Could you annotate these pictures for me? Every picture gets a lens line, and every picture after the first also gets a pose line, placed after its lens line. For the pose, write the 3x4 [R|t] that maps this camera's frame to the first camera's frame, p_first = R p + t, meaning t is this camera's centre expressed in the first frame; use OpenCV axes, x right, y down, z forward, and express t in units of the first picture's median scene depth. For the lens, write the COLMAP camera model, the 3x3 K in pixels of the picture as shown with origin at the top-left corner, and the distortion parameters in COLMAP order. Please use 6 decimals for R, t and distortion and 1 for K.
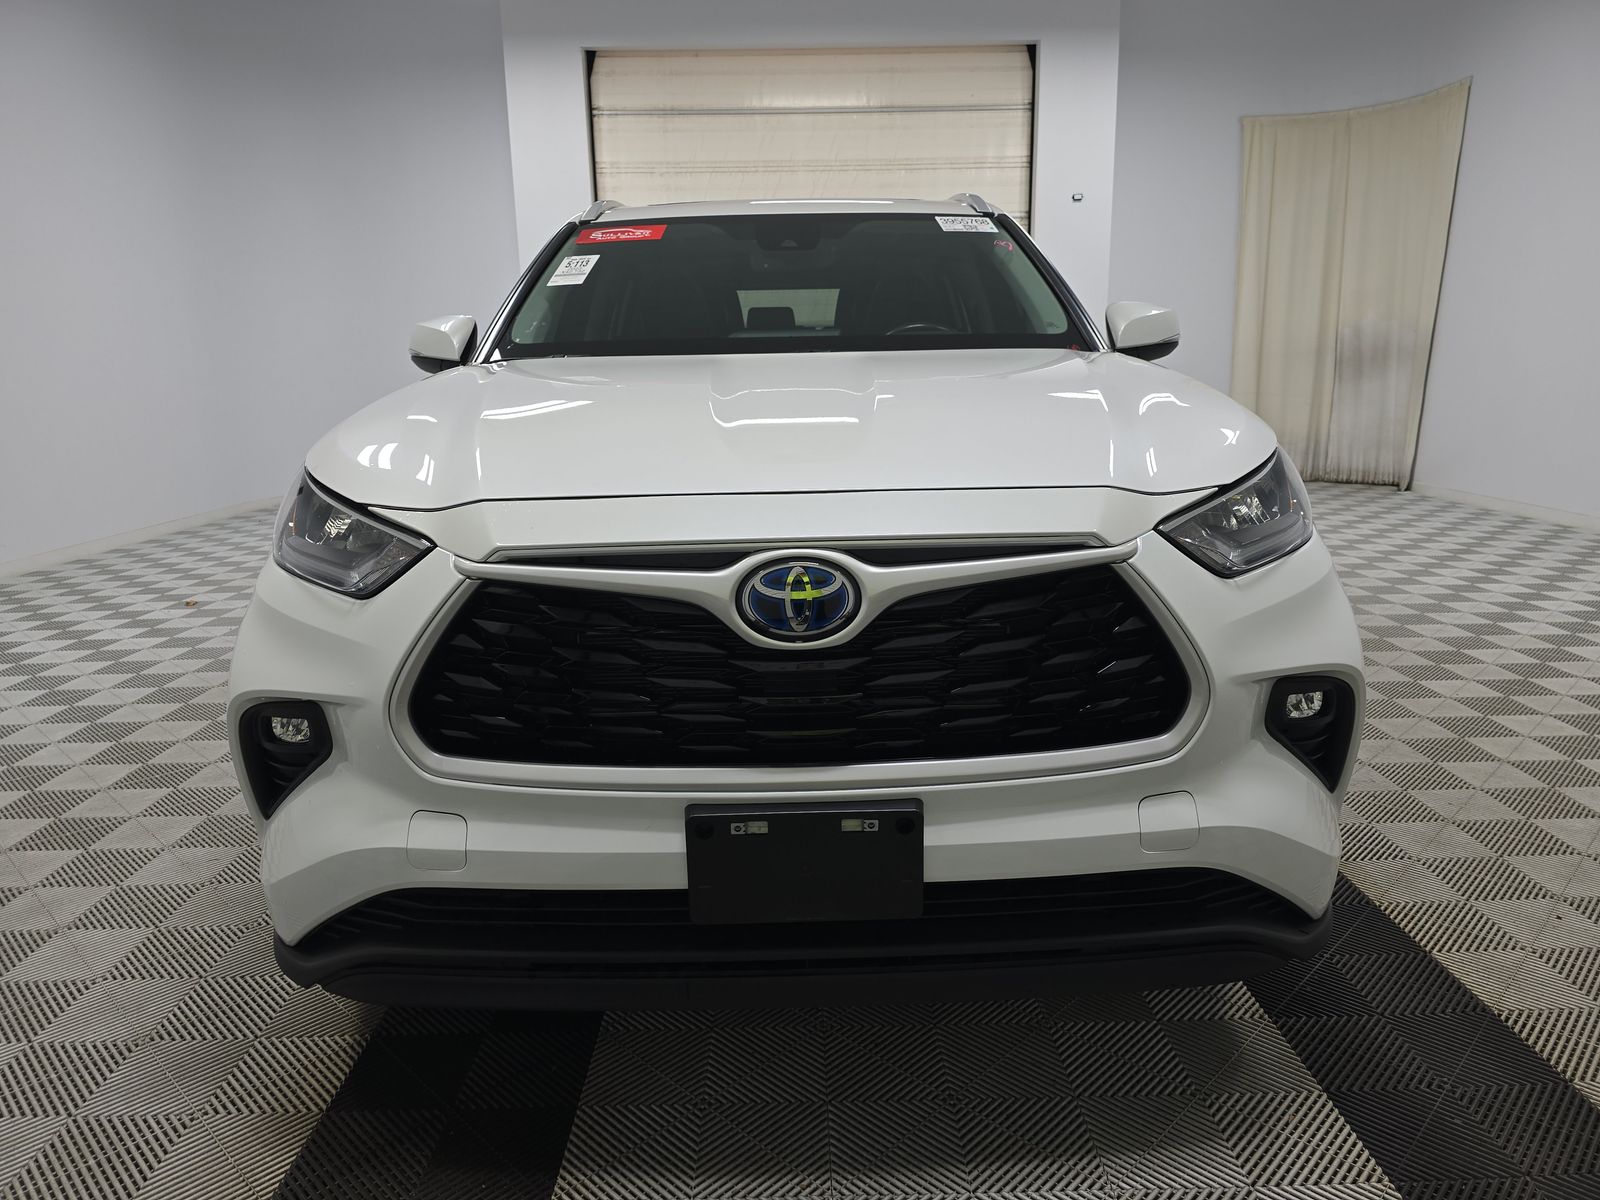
lens RADIAL K [[1076.5, 0, 810.4], [0, 1076.5, 594.6], [0, 0, 1]] dist [0.044419, -0.035220]
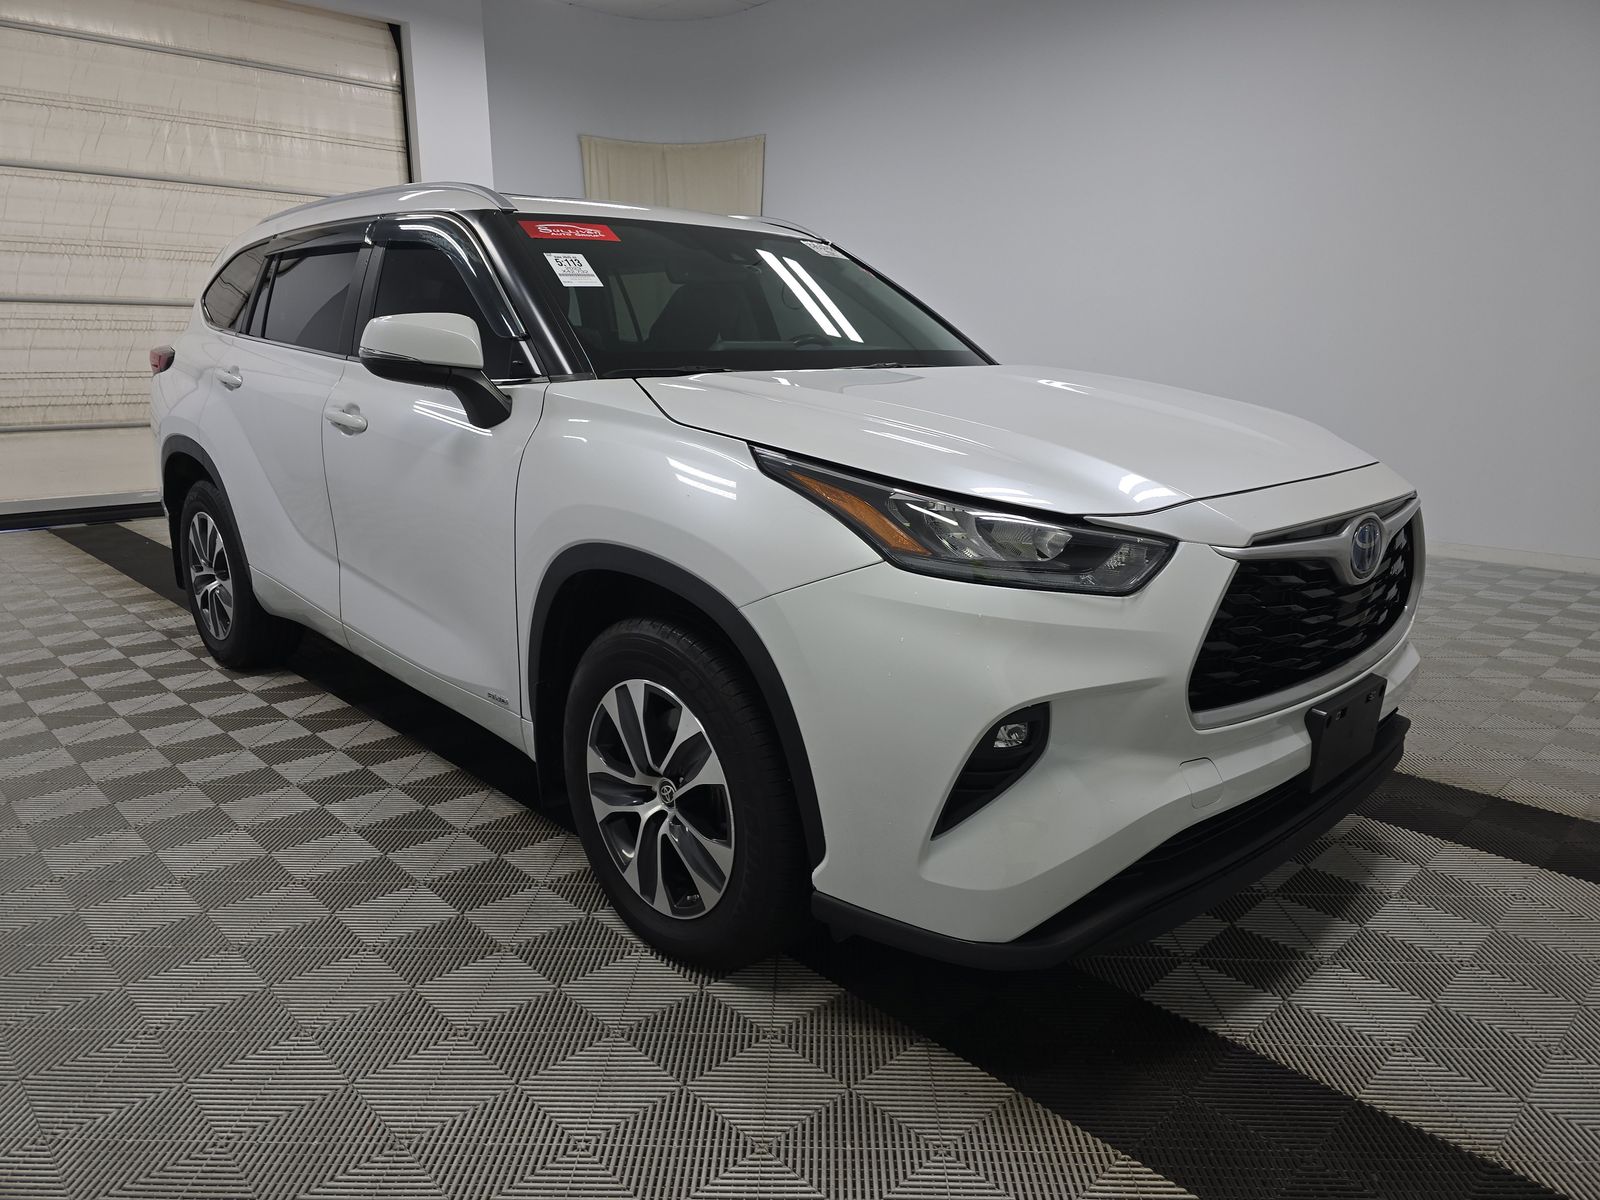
lens RADIAL K [[1076.5, 0, 810.4], [0, 1076.5, 594.6], [0, 0, 1]] dist [0.044419, -0.035220]
pose [[0.735665, -0.128374, 0.665069, -0.227878], [0.122224, 0.990917, 0.056071, -0.016139], [-0.666226, 0.040038, 0.744674, 0.058567]]
